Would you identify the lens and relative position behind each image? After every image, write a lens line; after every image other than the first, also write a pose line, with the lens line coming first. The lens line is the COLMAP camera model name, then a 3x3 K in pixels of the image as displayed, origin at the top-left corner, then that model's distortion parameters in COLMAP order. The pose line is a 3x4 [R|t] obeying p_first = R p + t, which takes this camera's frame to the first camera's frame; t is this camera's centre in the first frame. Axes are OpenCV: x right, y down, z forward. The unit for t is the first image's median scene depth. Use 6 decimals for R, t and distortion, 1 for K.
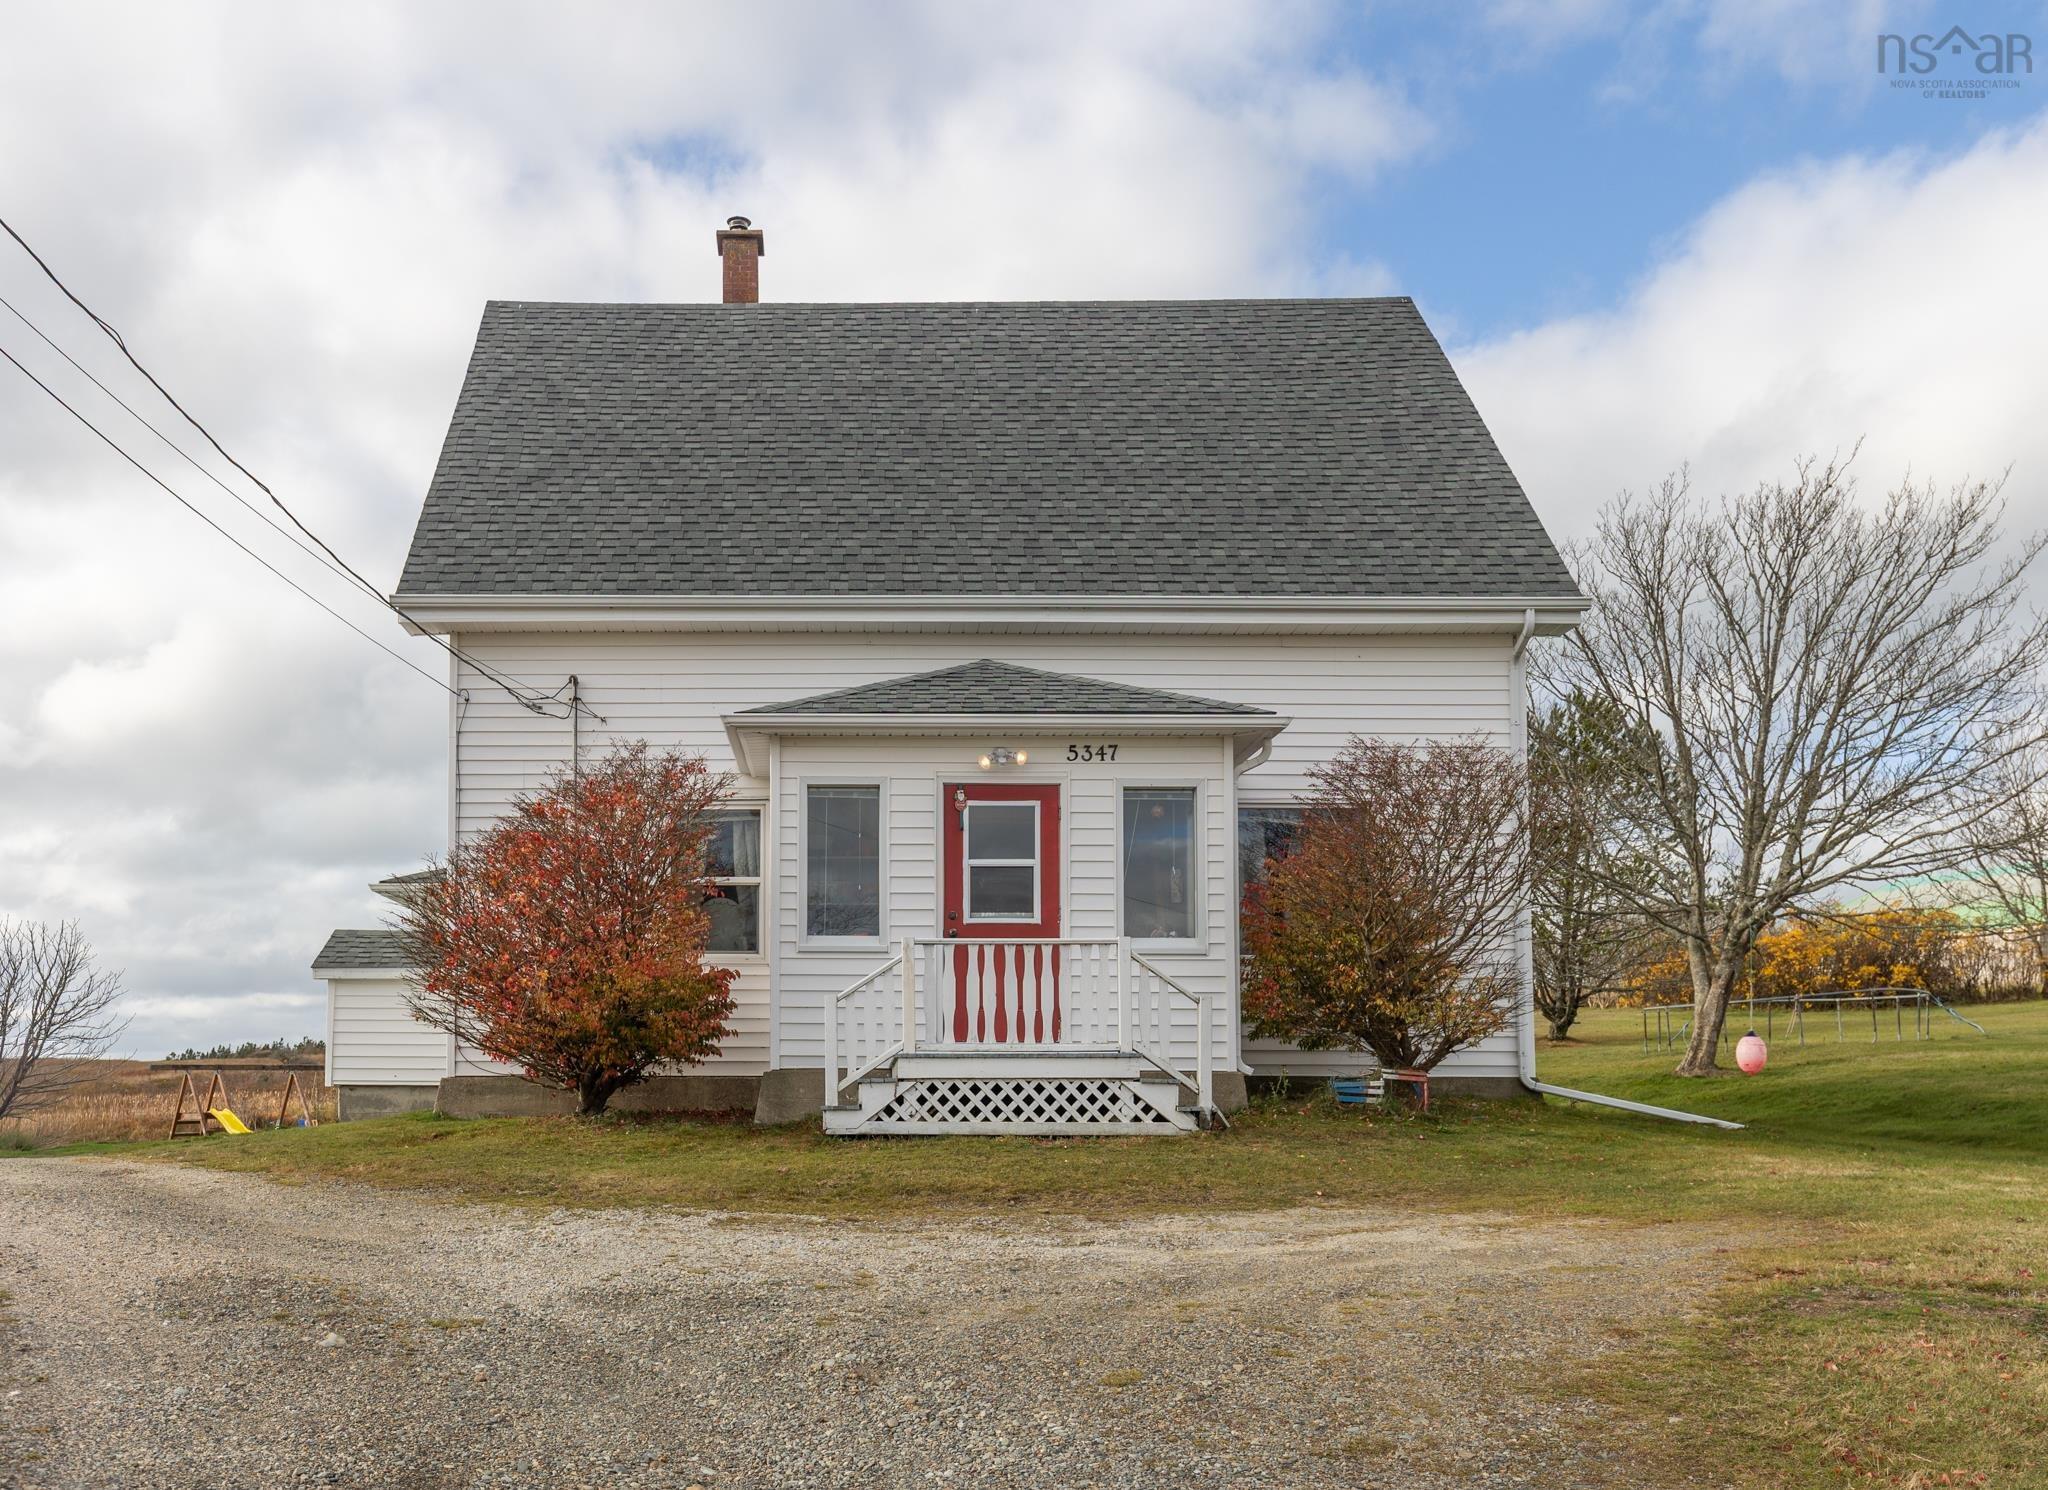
lens RADIAL K [[1834.2, 0, 873.9], [0, 1834.2, 873.0], [0, 0, 1]] dist [0.039905, 0.006126]
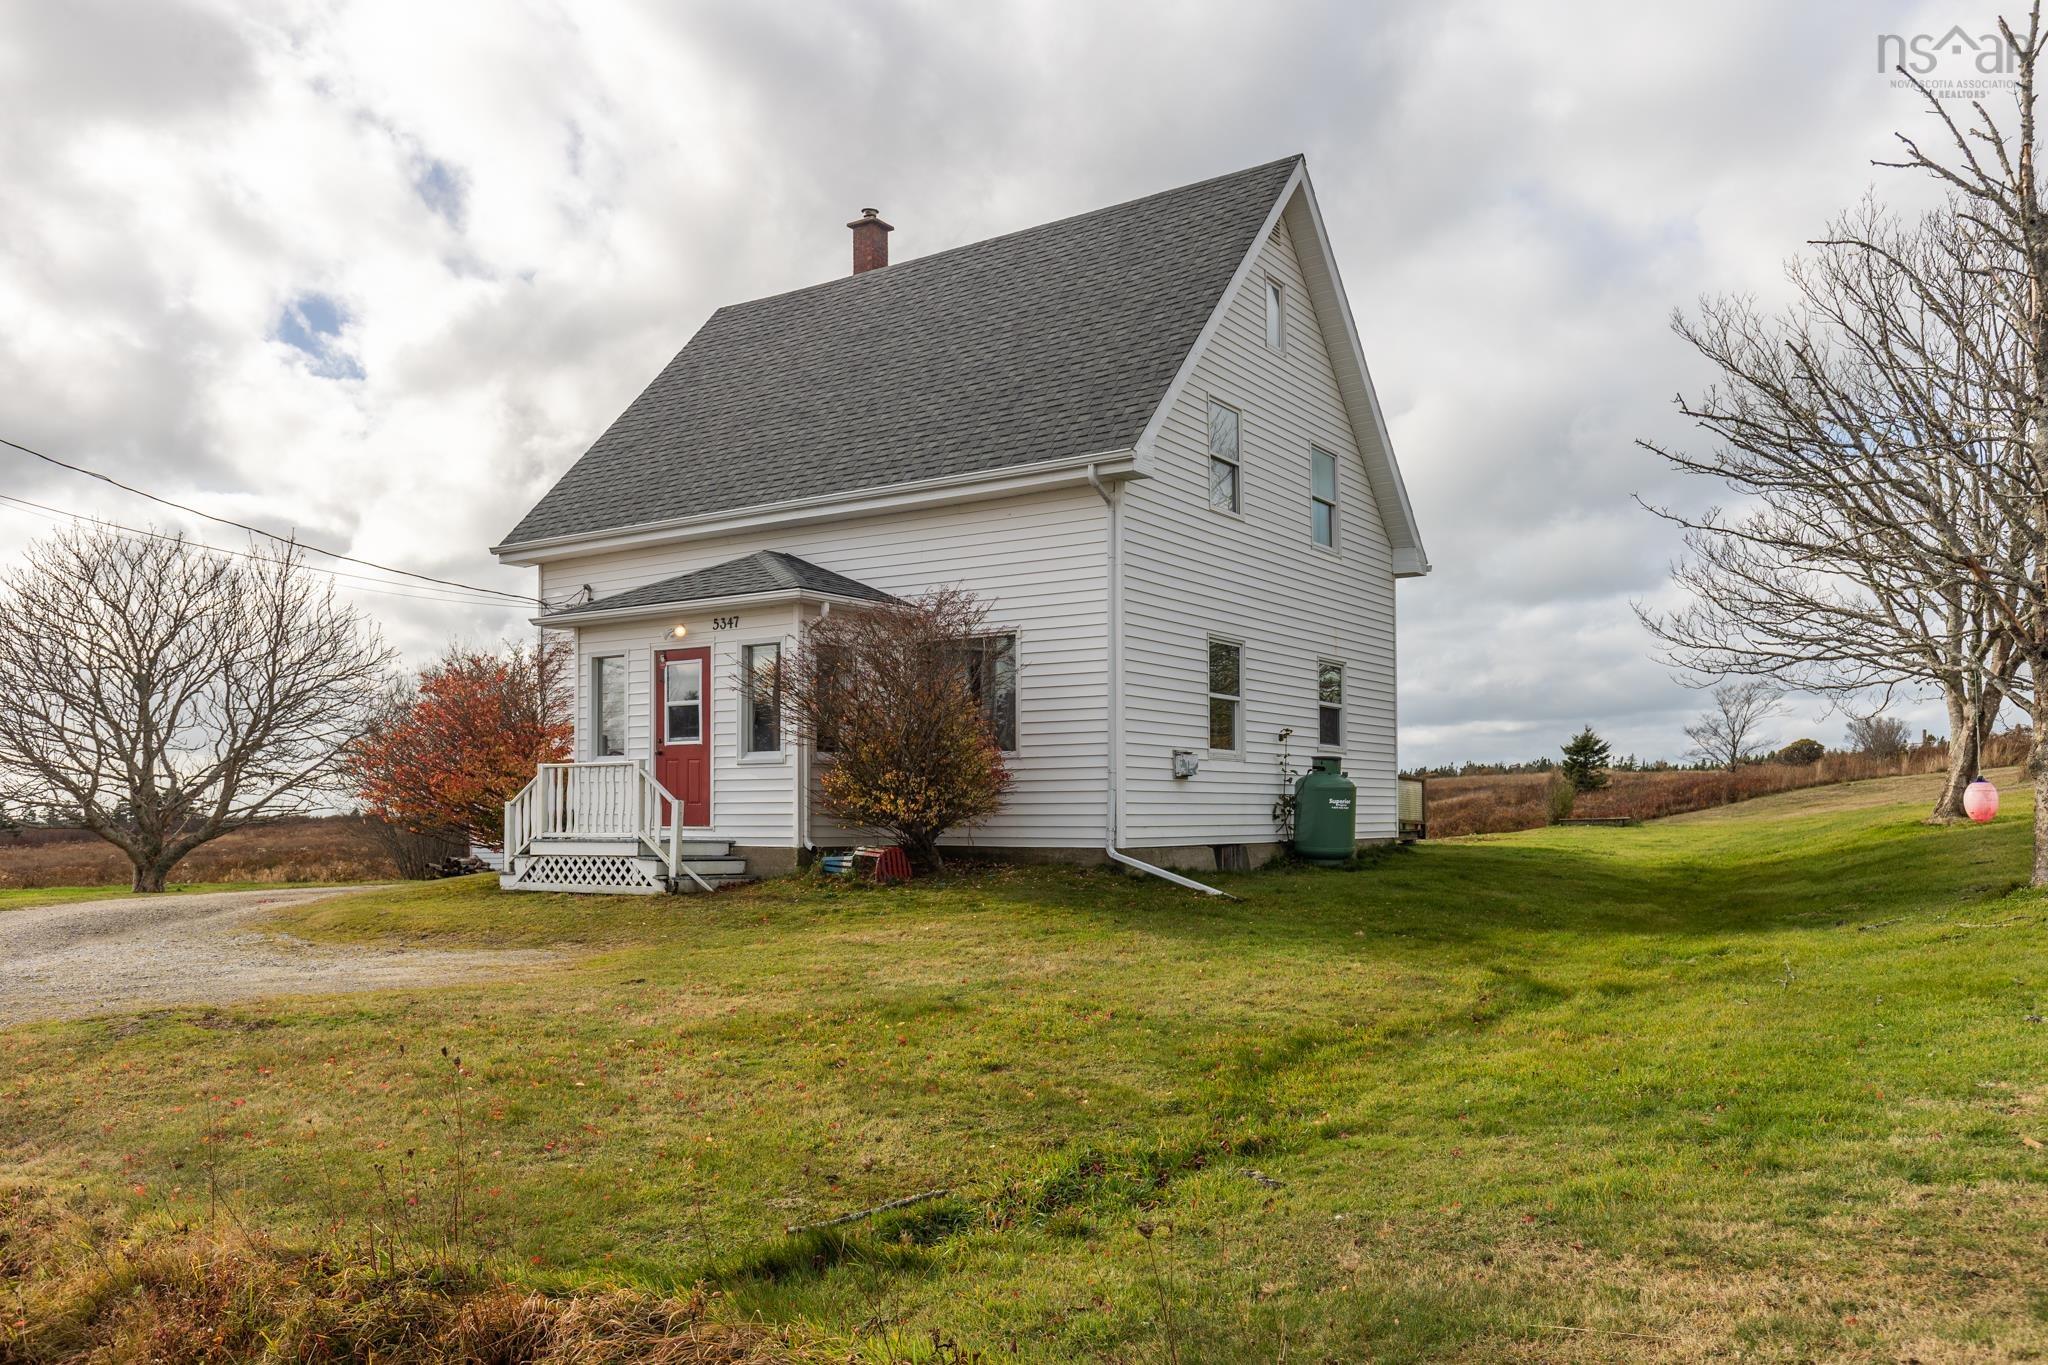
lens RADIAL K [[1559.2, 0, 1024.0], [0, 1559.2, 682.5], [0, 0, 1]] dist [-0.001294, 0.005043]
pose [[0.823668, -0.051654, -0.564715, 0.992645], [0.074157, 0.997102, 0.016957, -0.022959], [0.562202, -0.055845, 0.825112, 0.133181]]
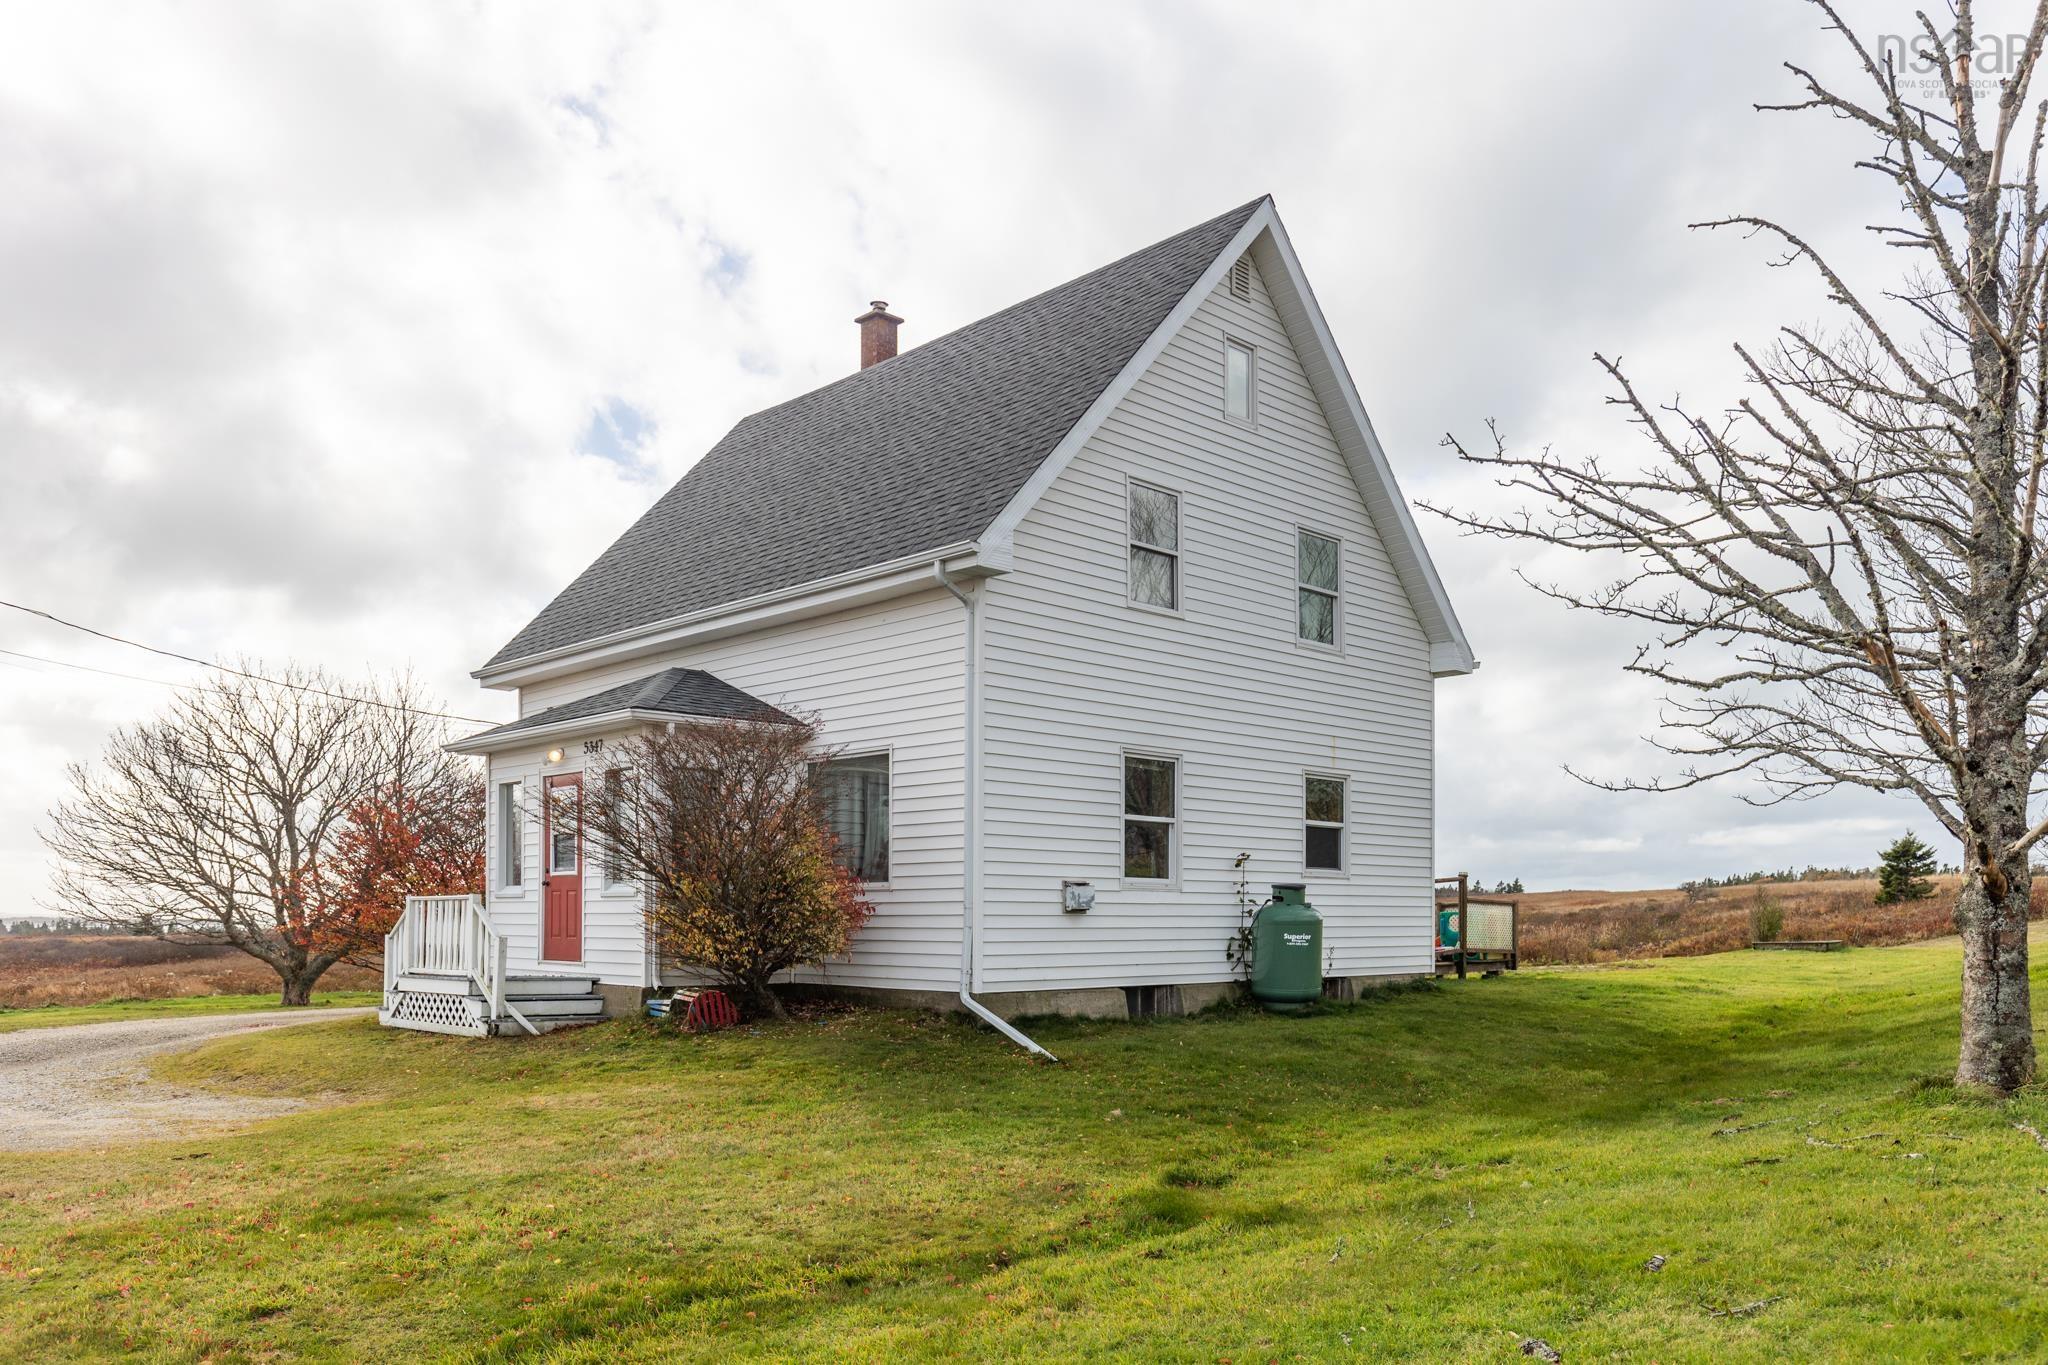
lens RADIAL K [[1525.6, 0, 1023.4], [0, 1525.6, 824.1], [0, 0, 1]] dist [0.005720, -0.002529]
pose [[0.690520, -0.045191, -0.721900, 1.142757], [0.089252, 0.995743, 0.023039, -0.006873], [0.717785, -0.080339, 0.691614, 0.453811]]
